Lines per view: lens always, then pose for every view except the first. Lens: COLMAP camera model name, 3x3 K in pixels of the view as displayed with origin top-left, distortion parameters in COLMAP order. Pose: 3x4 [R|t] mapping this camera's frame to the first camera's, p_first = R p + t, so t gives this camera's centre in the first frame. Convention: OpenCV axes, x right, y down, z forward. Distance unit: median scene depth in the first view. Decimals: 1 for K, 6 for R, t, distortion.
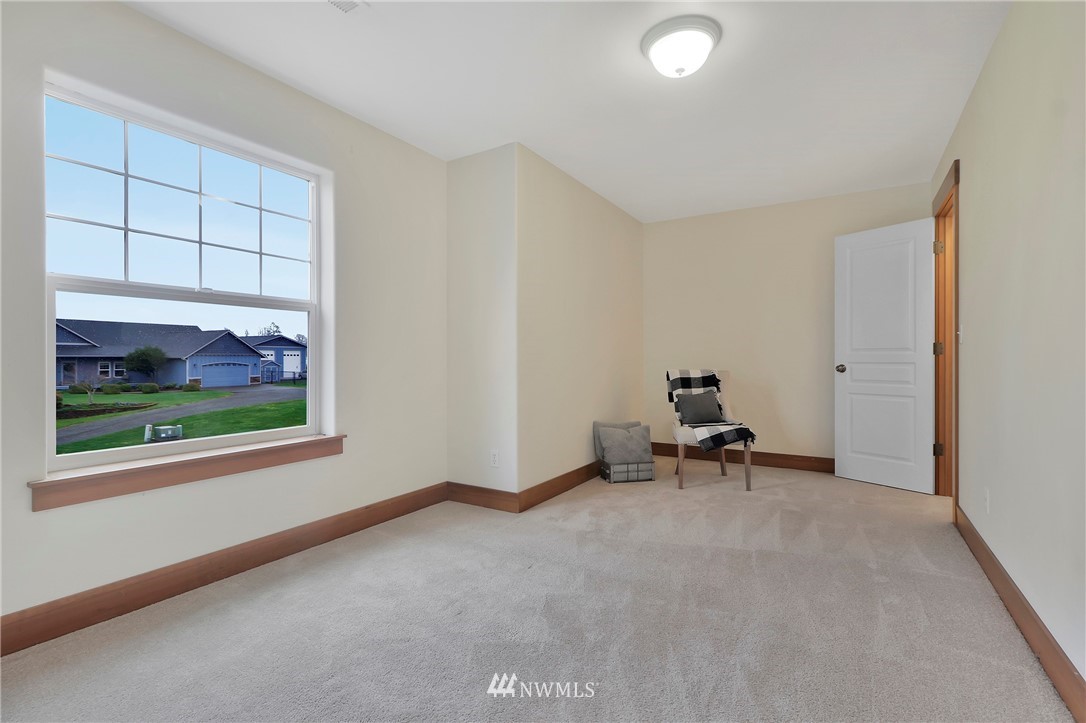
lens RADIAL K [[506.9, 0, 543.3], [0, 506.9, 346.6], [0, 0, 1]] dist [0.000357, 0.000272]
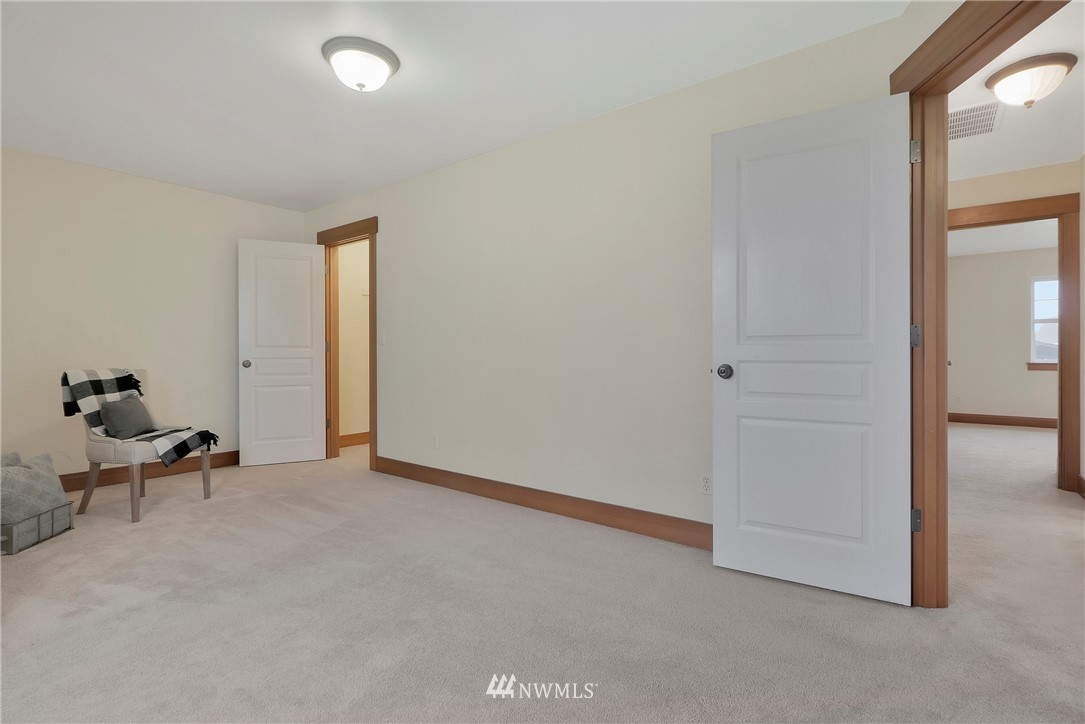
lens RADIAL K [[506.4, 0, 542.8], [0, 506.4, 347.1], [0, 0, 1]] dist [0.000357, 0.000272]
pose [[0.101161, 0.011790, 0.994800, -0.451030], [-0.025551, 0.999631, -0.009249, 0.002479], [-0.994542, -0.024482, 0.101425, 0.304707]]
